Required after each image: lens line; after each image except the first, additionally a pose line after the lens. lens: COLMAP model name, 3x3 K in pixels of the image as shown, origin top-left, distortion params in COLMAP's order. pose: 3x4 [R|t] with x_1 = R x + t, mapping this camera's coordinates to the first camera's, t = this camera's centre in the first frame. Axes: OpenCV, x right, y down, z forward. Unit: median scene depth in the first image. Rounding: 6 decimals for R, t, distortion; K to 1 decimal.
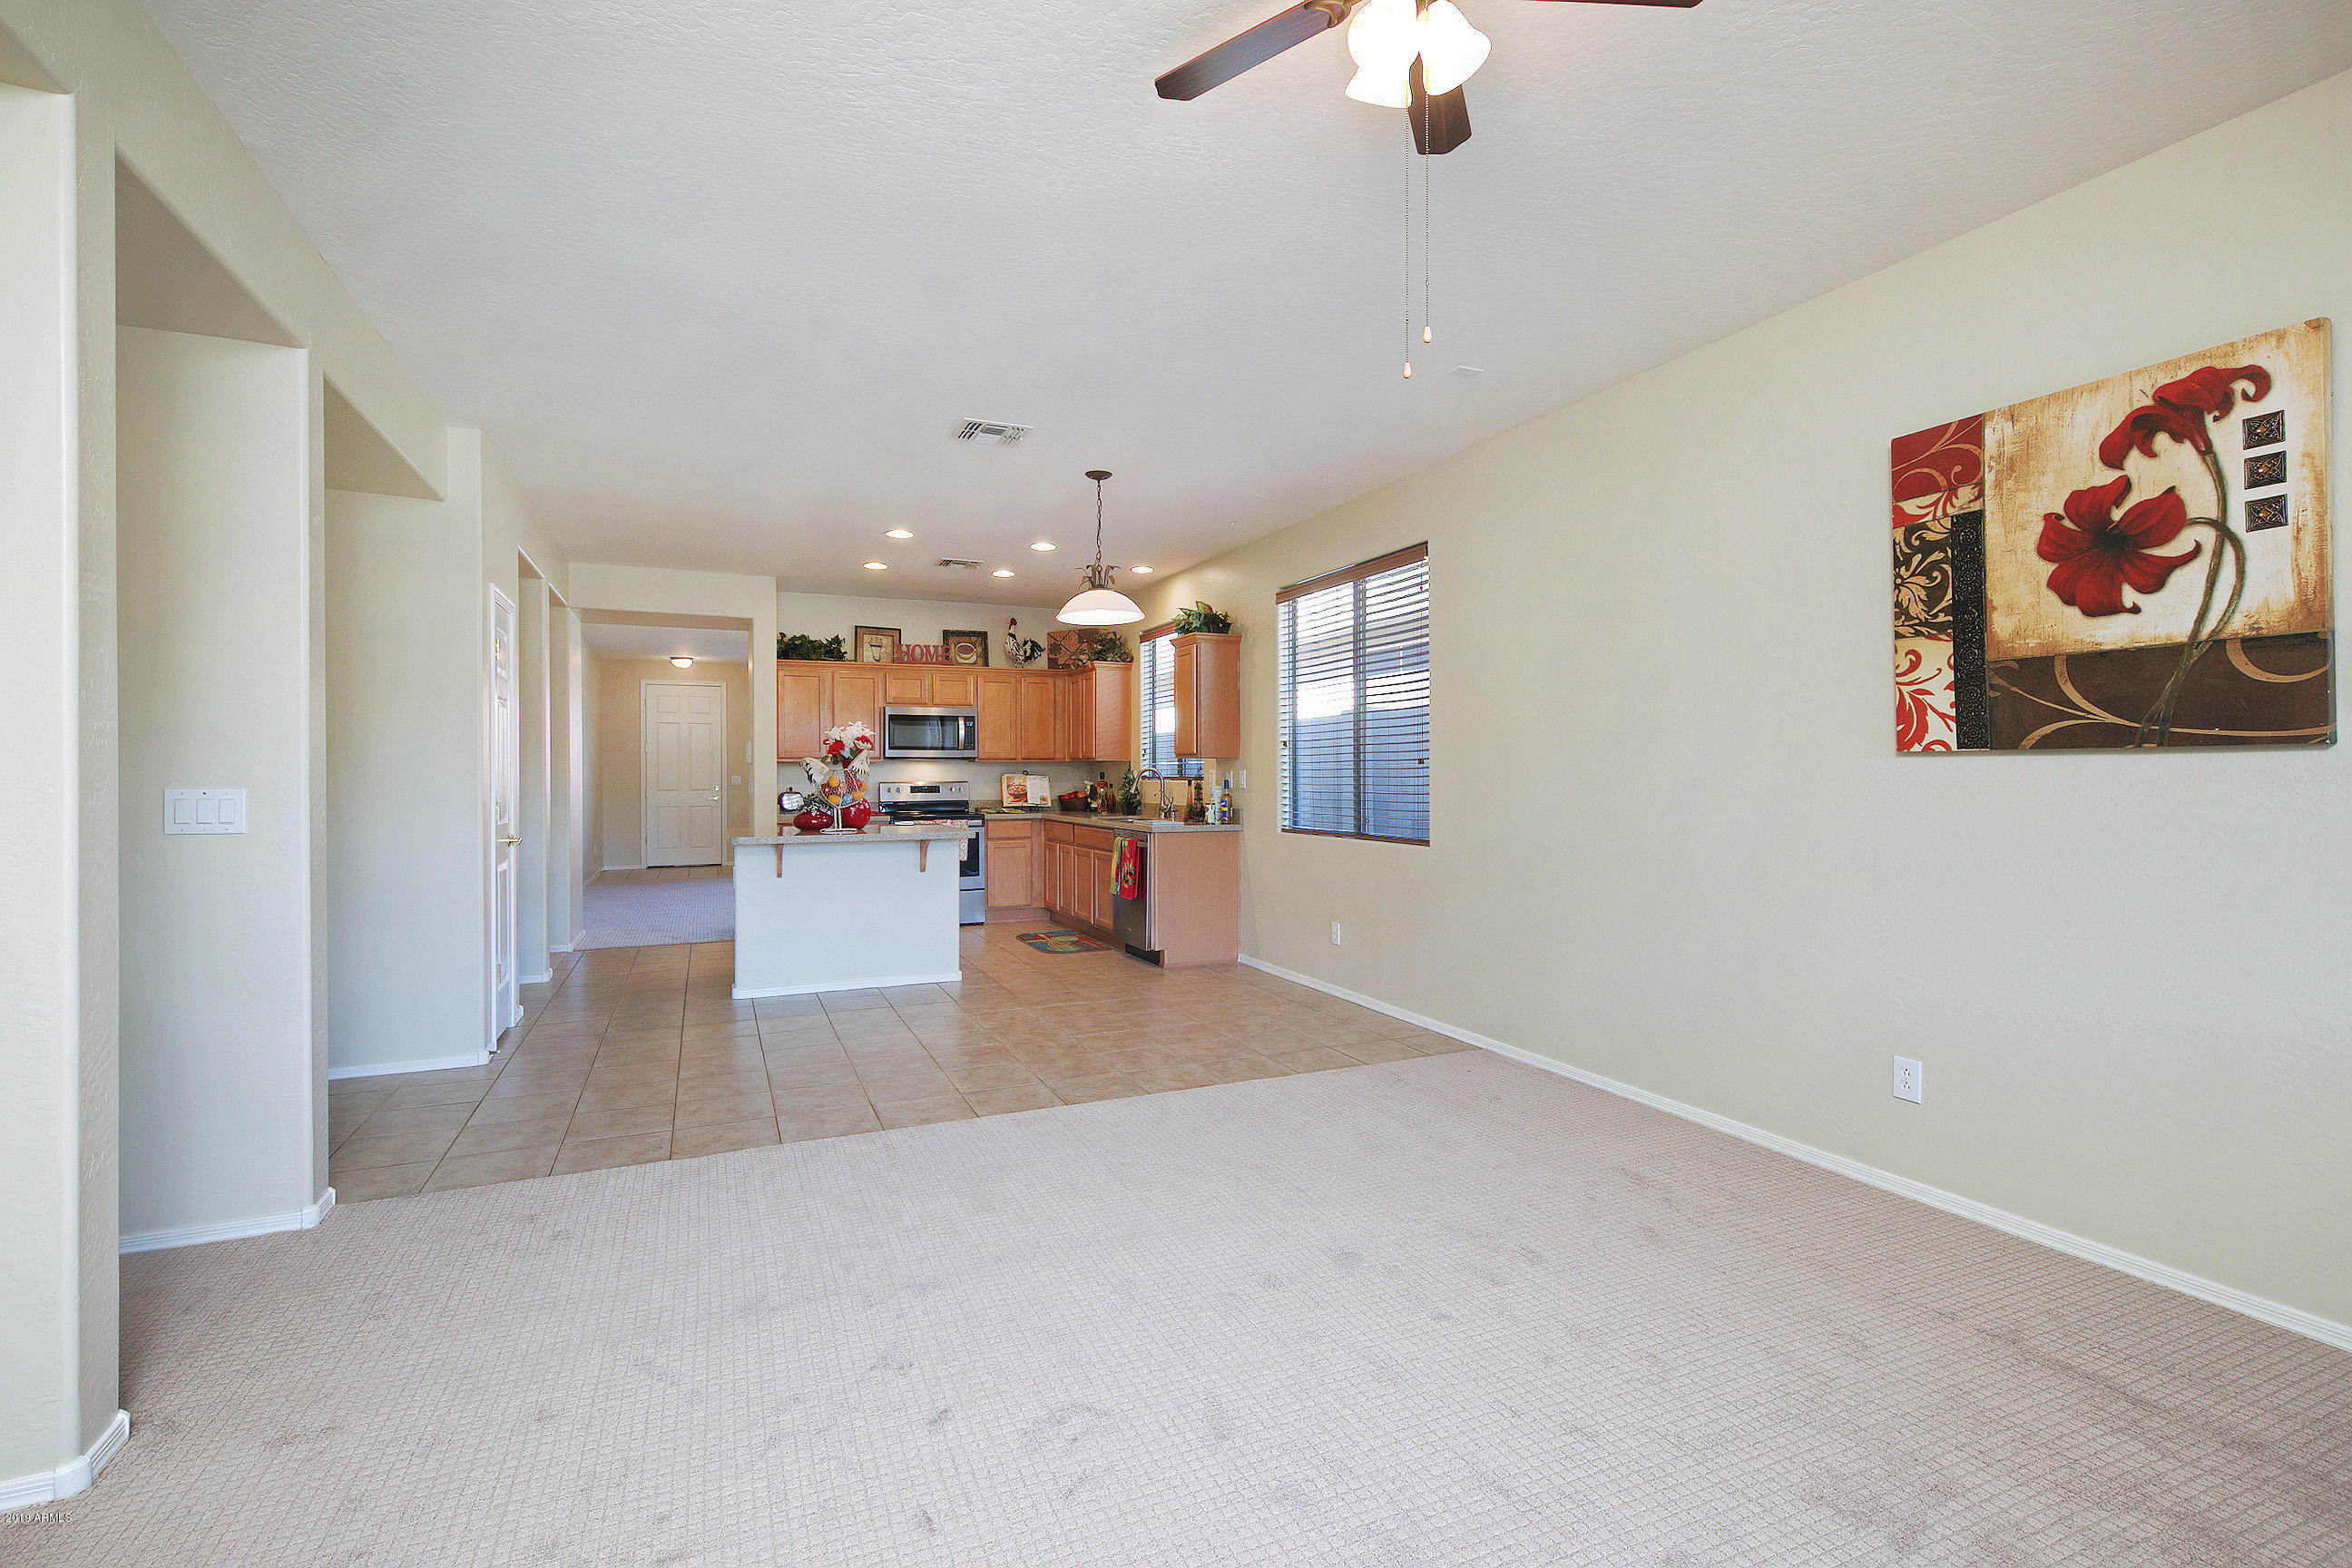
lens RADIAL K [[1080.5, 0, 1178.0], [0, 1080.5, 789.0], [0, 0, 1]] dist [0.033961, -0.000823]
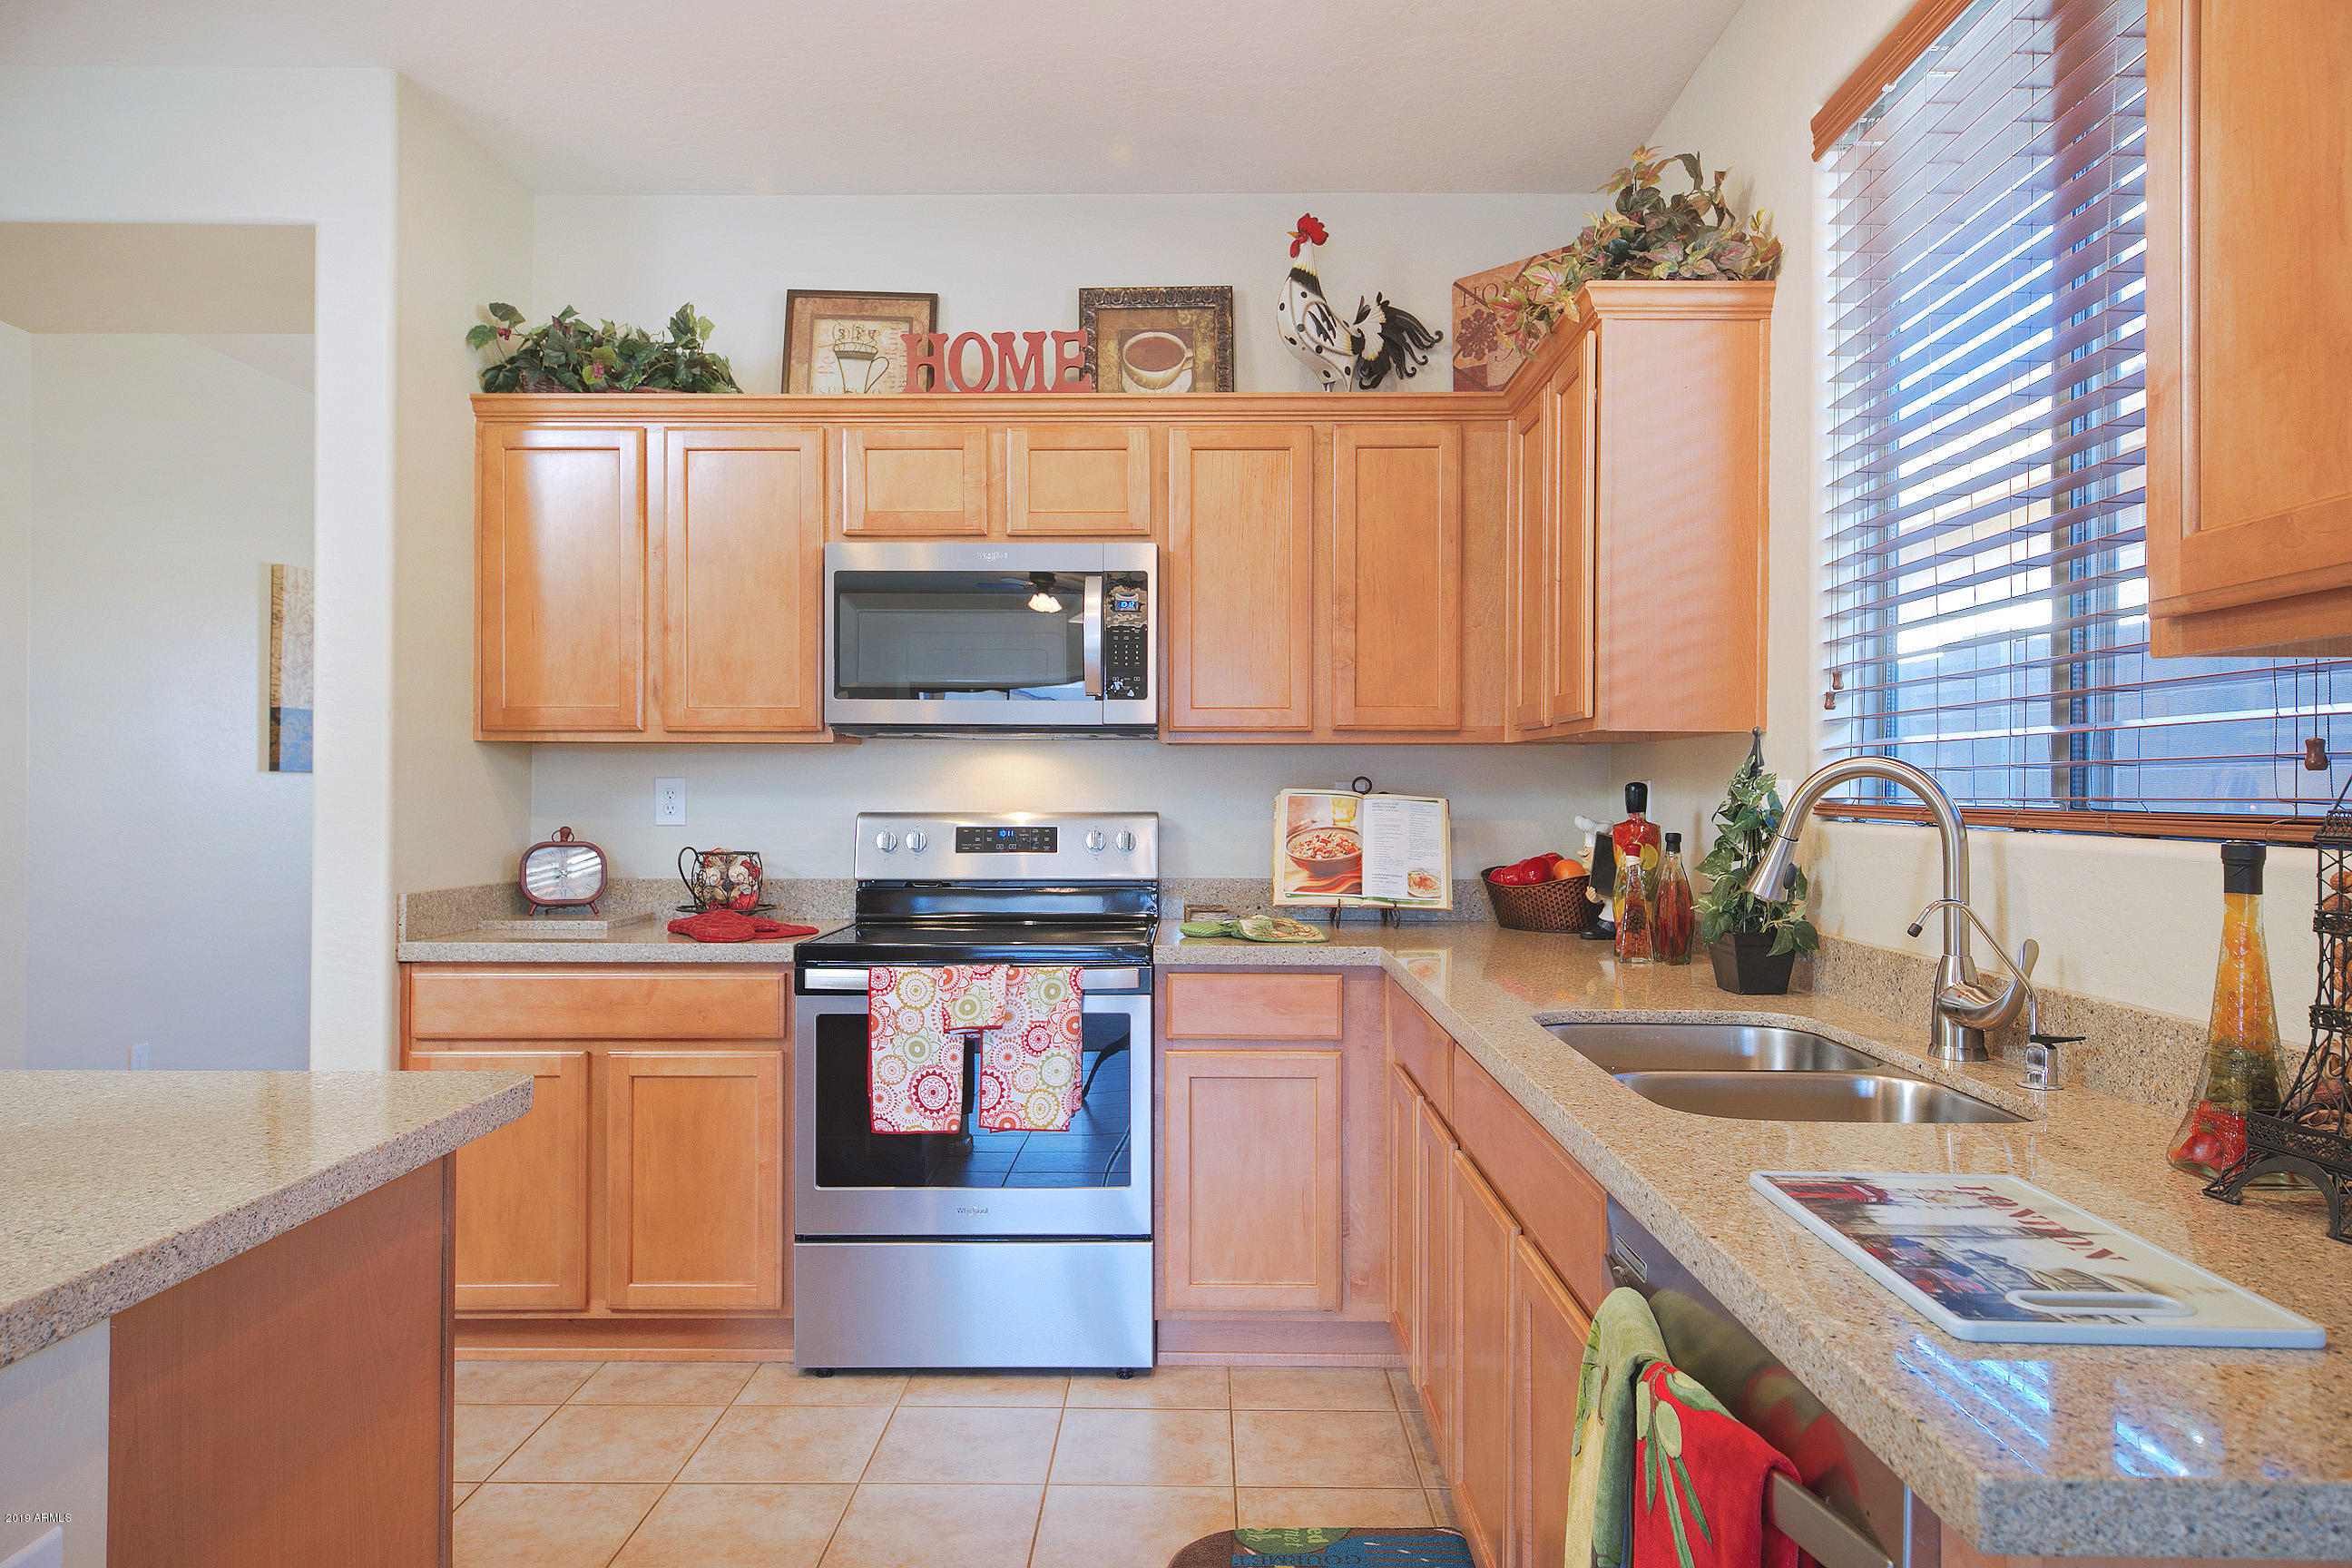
lens RADIAL K [[1513.4, 0, 1195.8], [0, 1513.4, 782.9], [0, 0, 1]] dist [0.018084, 0.000856]
pose [[0.914437, 0.004458, -0.404704, -0.029605], [-0.011464, 0.999823, -0.014890, -0.011539], [0.404566, 0.018256, 0.914327, 0.803108]]
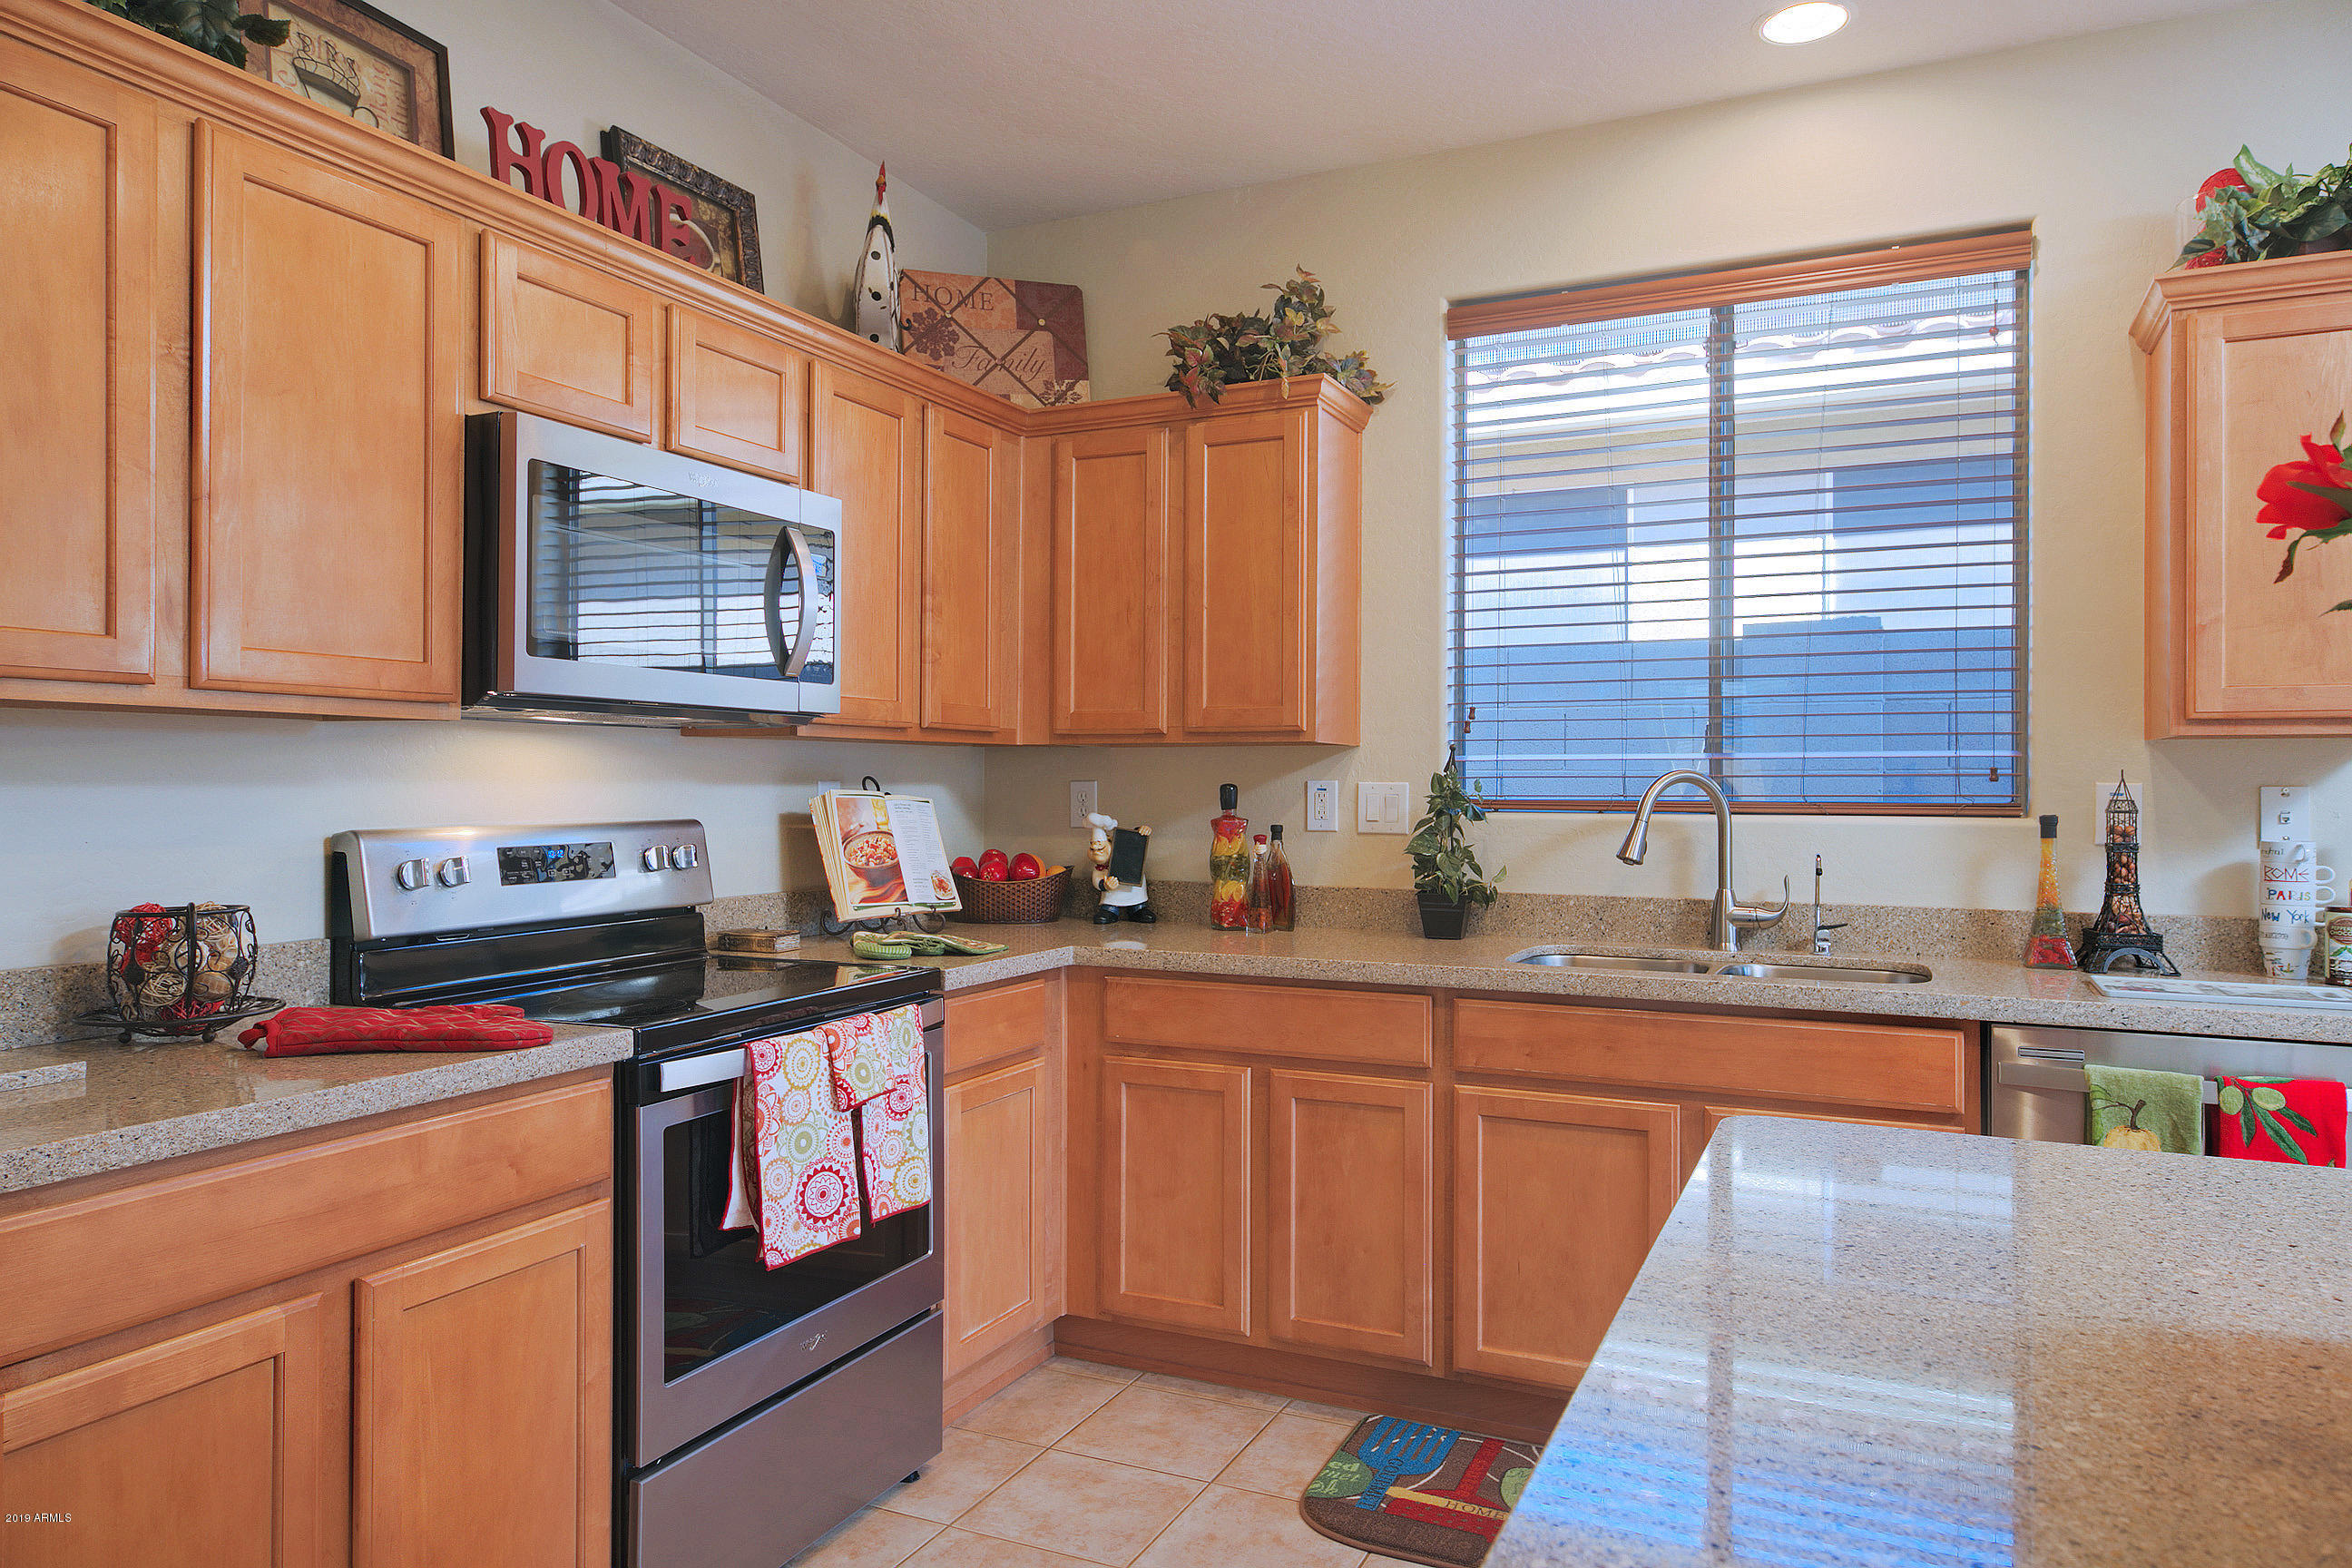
lens RADIAL K [[1513.4, 0, 1183.8], [0, 1513.4, 779.1], [0, 0, 1]] dist [0.018084, 0.000856]
pose [[0.749811, 0.006846, 0.661616, -0.413864], [0.004740, 0.999865, -0.015718, -0.012984], [-0.661635, 0.014922, 0.749678, 0.868138]]
